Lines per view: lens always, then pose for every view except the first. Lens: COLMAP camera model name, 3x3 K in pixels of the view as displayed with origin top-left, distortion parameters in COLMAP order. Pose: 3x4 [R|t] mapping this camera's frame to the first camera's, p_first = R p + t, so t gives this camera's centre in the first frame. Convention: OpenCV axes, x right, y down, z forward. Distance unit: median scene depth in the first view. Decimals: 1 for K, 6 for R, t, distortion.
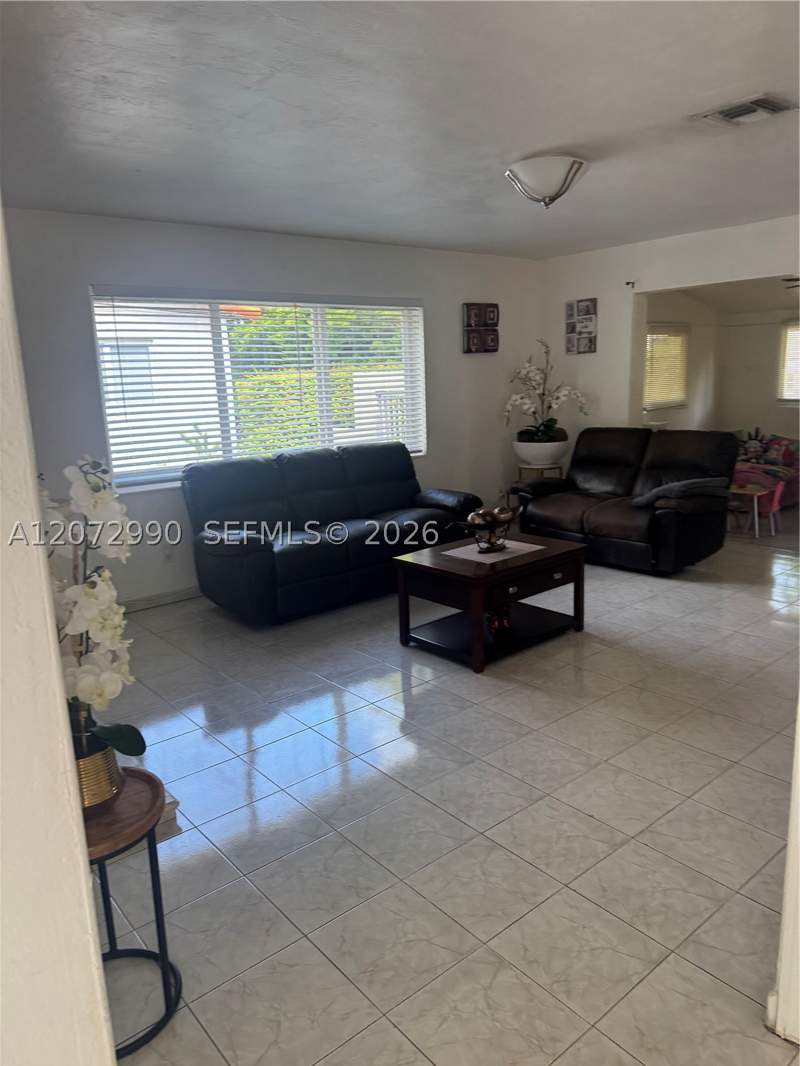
lens RADIAL K [[746.9, 0, 374.6], [0, 746.9, 534.3], [0, 0, 1]] dist [0.112636, -0.135753]
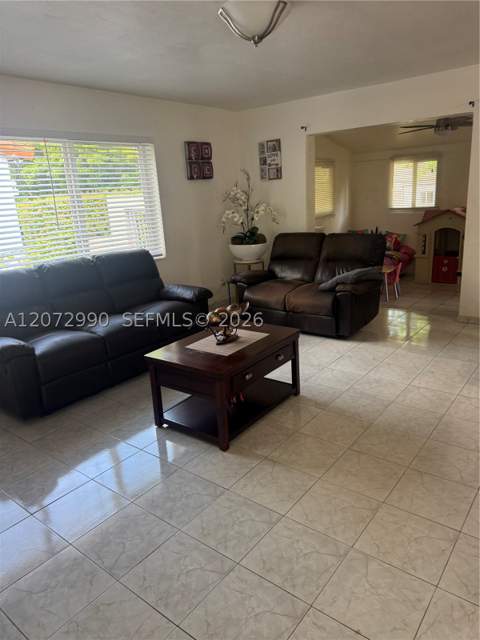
lens RADIAL K [[456.8, 0, 237.0], [0, 456.8, 306.0], [0, 0, 1]] dist [0.153819, -0.246066]
pose [[0.974217, -0.072684, 0.213583, 0.012606], [0.068018, 0.997259, 0.029121, -0.038241], [-0.215115, -0.013843, 0.976491, 0.191445]]
